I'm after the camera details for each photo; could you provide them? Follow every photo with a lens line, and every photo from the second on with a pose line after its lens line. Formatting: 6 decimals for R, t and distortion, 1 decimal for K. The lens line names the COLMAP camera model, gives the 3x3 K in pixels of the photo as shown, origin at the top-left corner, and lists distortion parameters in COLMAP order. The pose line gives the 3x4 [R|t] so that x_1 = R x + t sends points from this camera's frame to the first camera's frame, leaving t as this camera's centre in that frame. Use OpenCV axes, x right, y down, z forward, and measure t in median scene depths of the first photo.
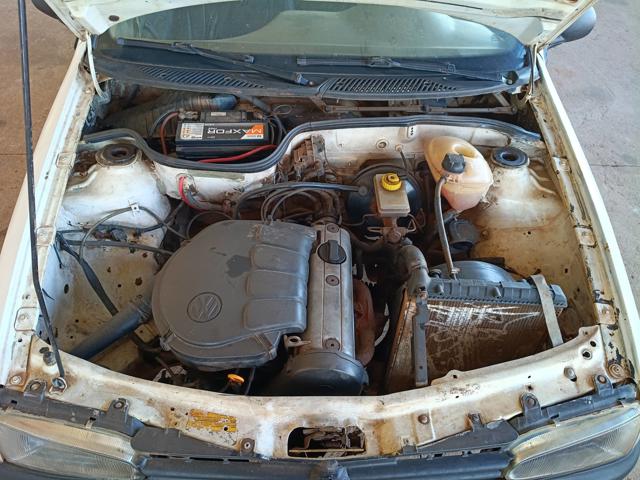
lens RADIAL K [[485.1, 0, 318.5], [0, 485.1, 239.0], [0, 0, 1]] dist [-0.044483, 0.017409]
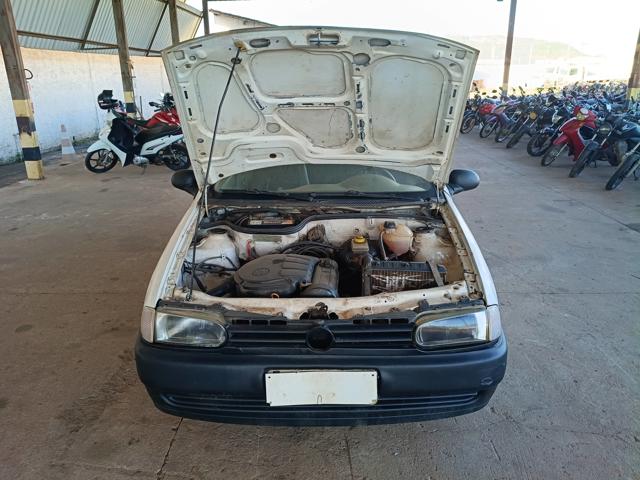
lens RADIAL K [[485.1, 0, 316.2], [0, 485.1, 234.3], [0, 0, 1]] dist [-0.044483, 0.017409]
pose [[0.997259, -0.036166, -0.064545, 0.105042], [-0.000890, 0.866455, -0.499254, 0.802222], [0.073981, 0.497943, 0.864048, -0.646685]]
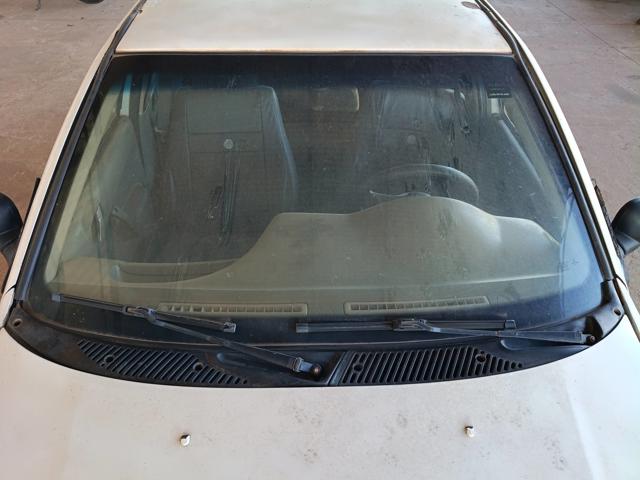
lens RADIAL K [[485.1, 0, 317.1], [0, 485.1, 237.9], [0, 0, 1]] dist [-0.044483, 0.017409]
pose [[0.999540, -0.025916, -0.015769, 0.001750], [0.023854, 0.992576, -0.119265, -0.471174], [0.018743, 0.118834, 0.992737, 0.306678]]
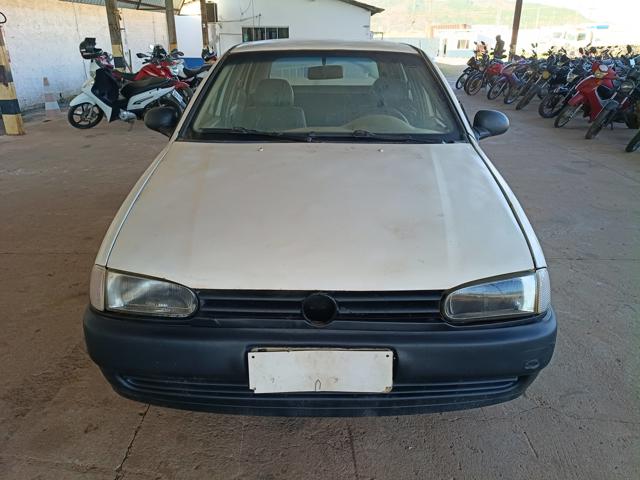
lens RADIAL K [[485.1, 0, 318.4], [0, 485.1, 241.2], [0, 0, 1]] dist [-0.044483, 0.017409]
pose [[0.998146, -0.019552, -0.057644, 0.076821], [-0.007009, 0.903791, -0.427917, 0.686959], [0.060465, 0.427527, 0.901978, -0.309089]]
